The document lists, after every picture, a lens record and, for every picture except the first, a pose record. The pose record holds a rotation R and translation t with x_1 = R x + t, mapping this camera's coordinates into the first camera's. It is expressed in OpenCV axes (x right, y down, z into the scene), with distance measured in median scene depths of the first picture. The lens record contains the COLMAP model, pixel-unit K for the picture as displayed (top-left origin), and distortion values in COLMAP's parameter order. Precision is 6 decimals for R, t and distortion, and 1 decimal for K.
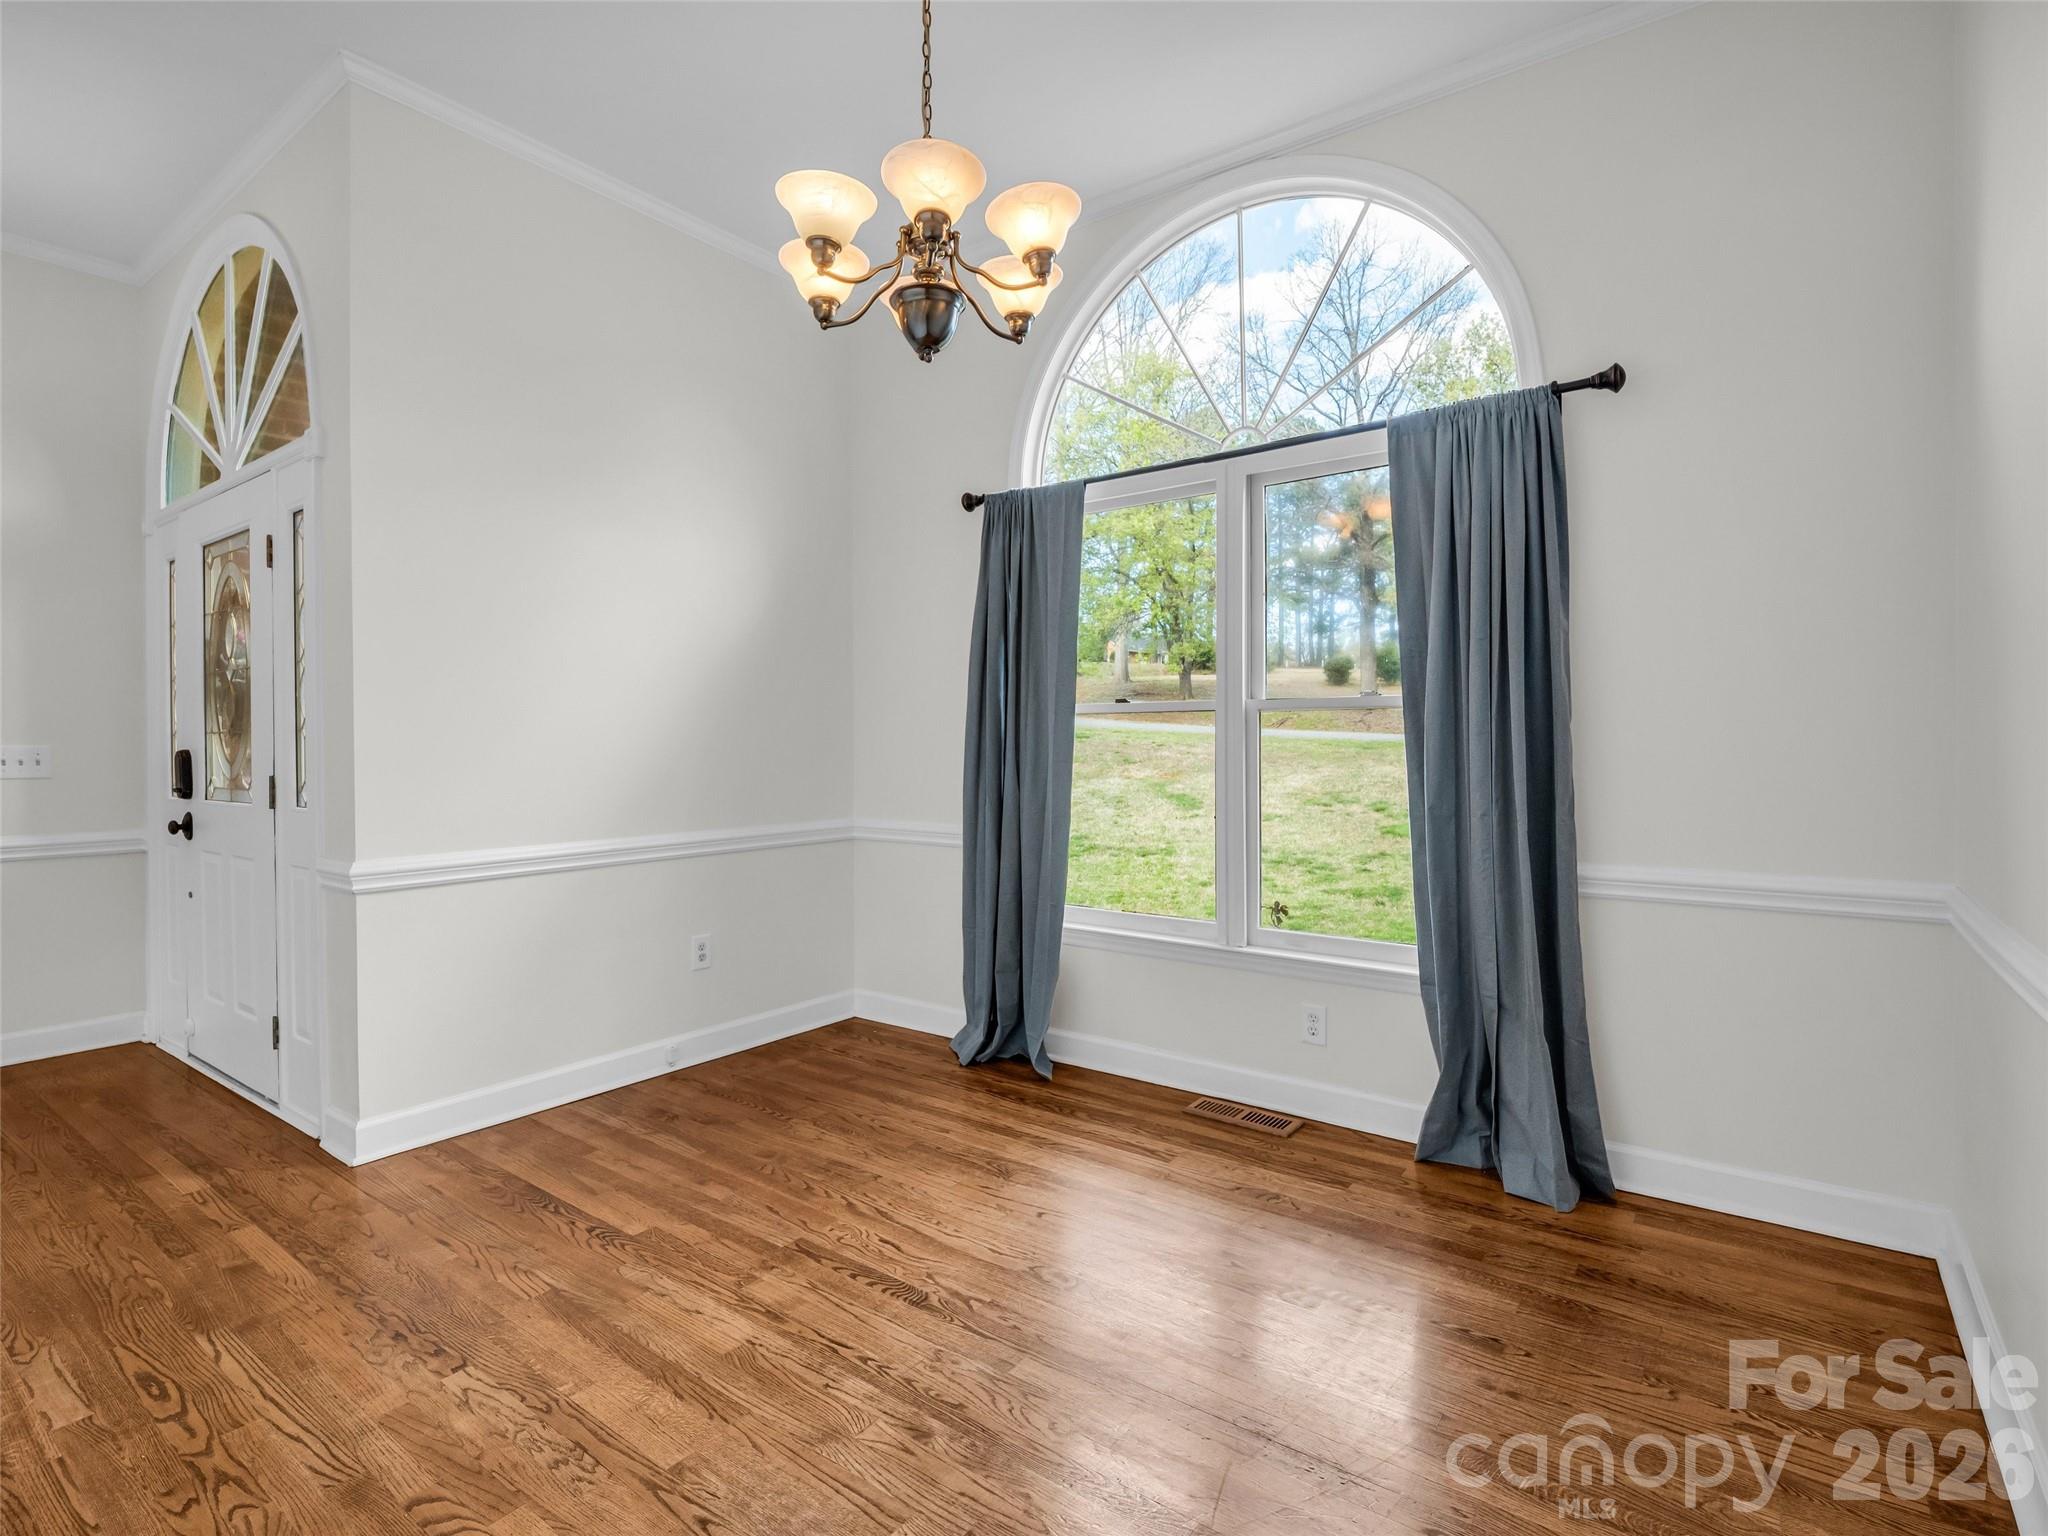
lens RADIAL K [[1001.5, 0, 1025.1], [0, 1001.5, 753.1], [0, 0, 1]] dist [-0.007870, -0.002319]
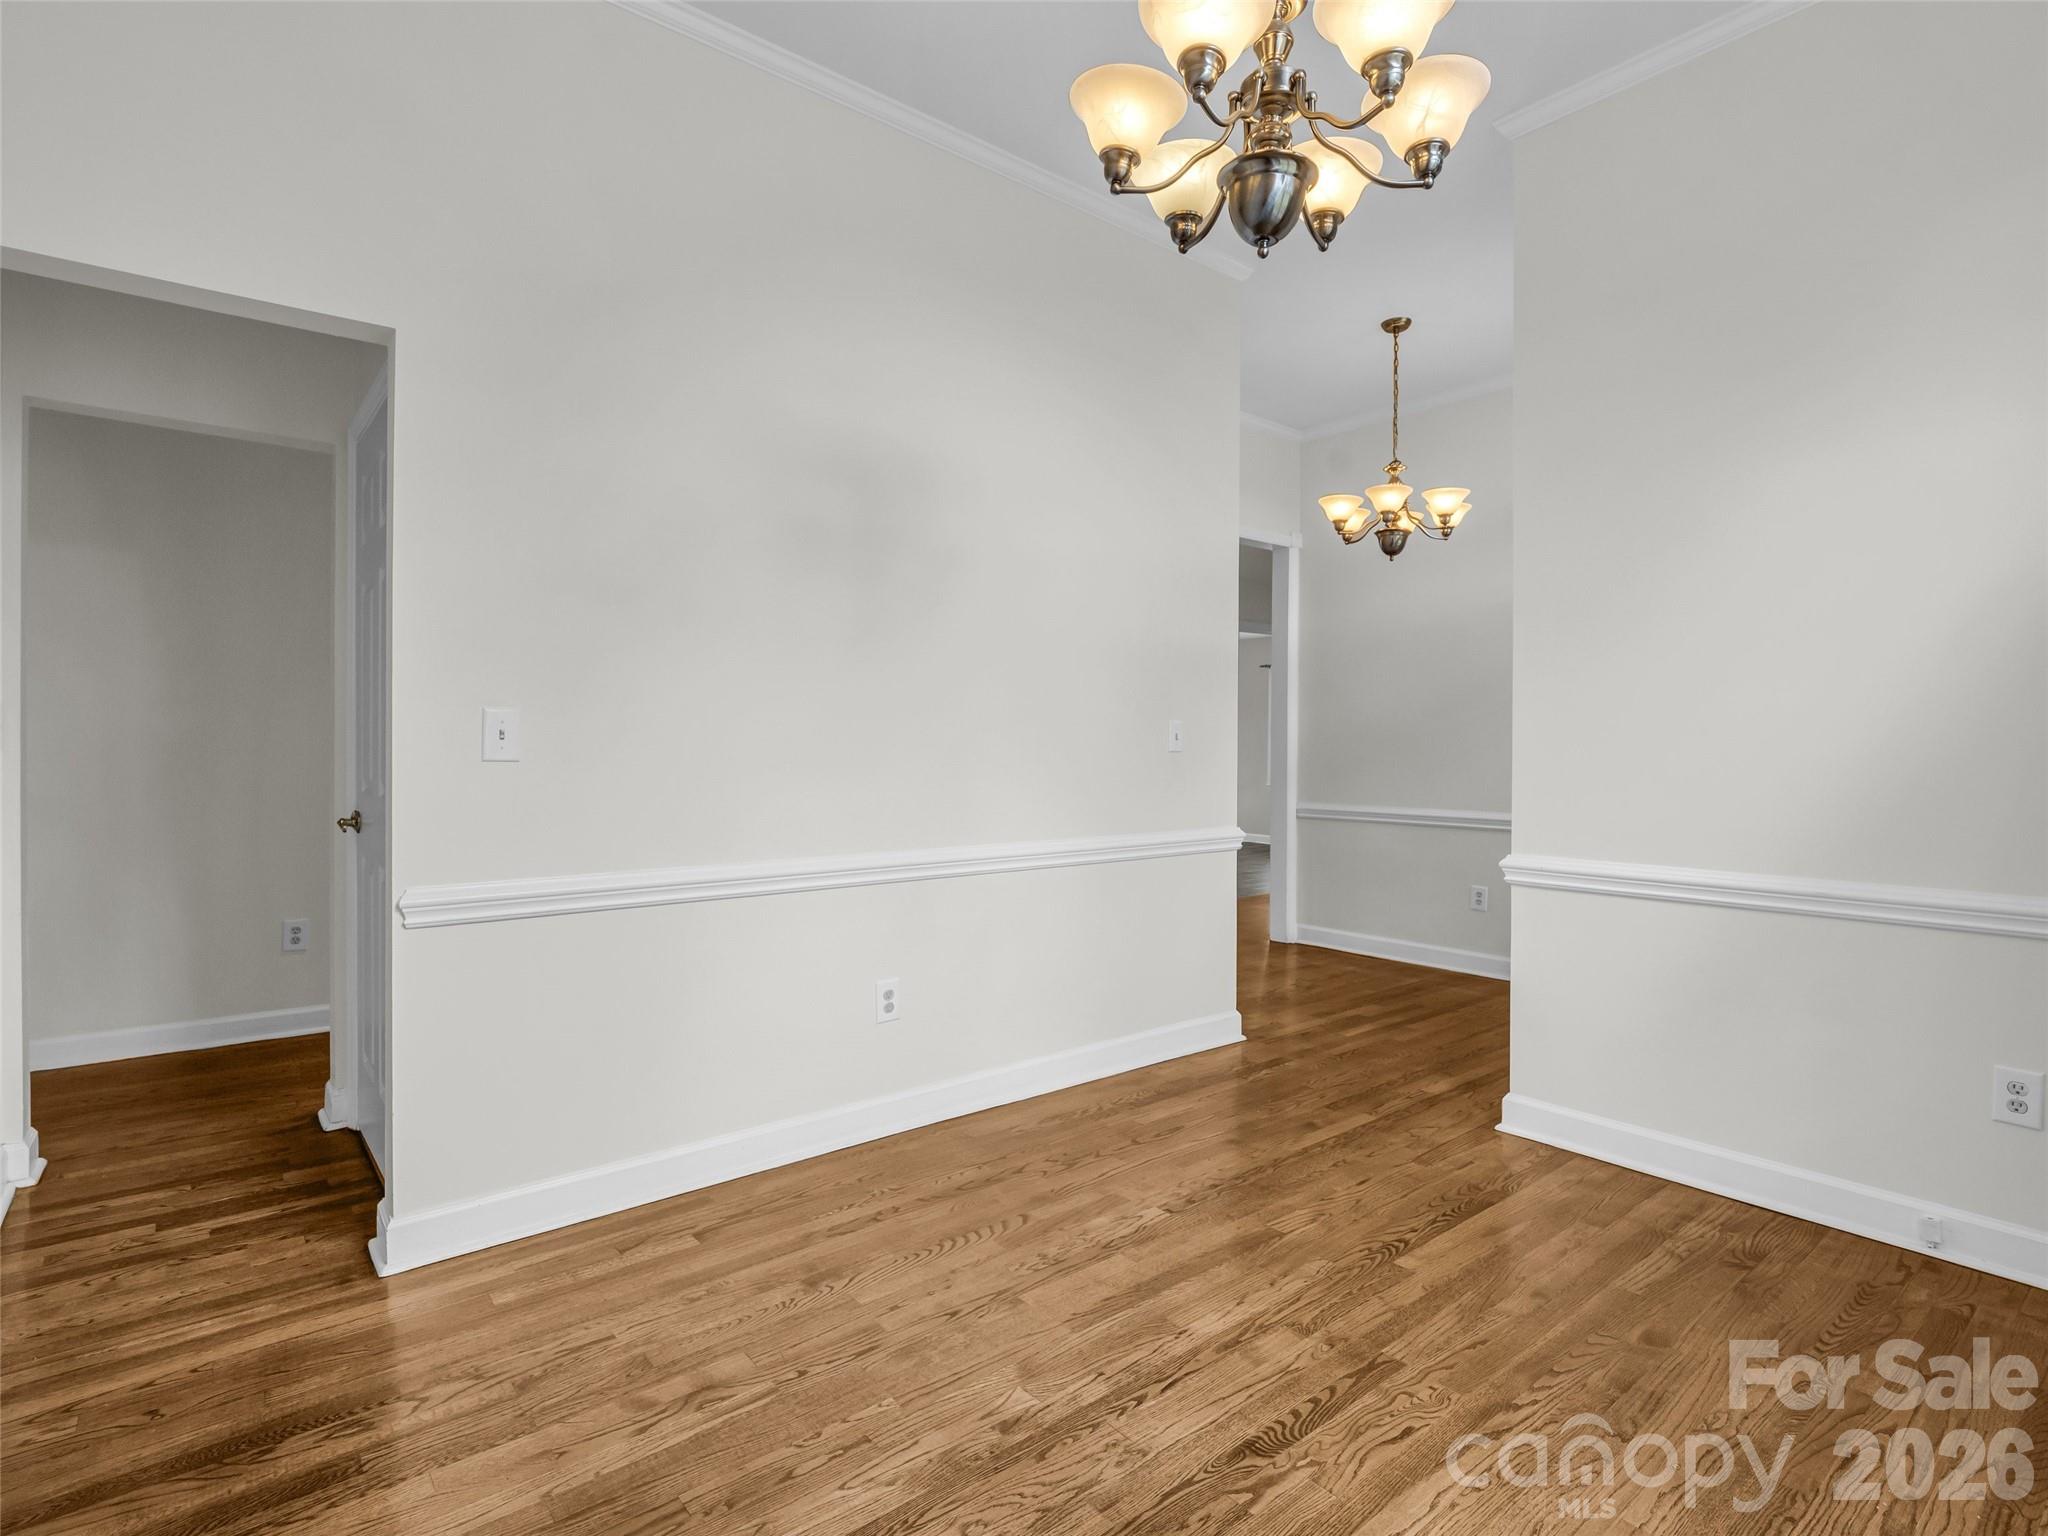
lens RADIAL K [[1001.5, 0, 1021.1], [0, 1001.5, 760.9], [0, 0, 1]] dist [-0.007870, -0.002319]
pose [[-0.231264, 0.017313, -0.972737, 0.620169], [-0.013098, 0.999696, 0.020906, -0.011725], [0.972803, 0.017575, -0.230967, 0.881454]]
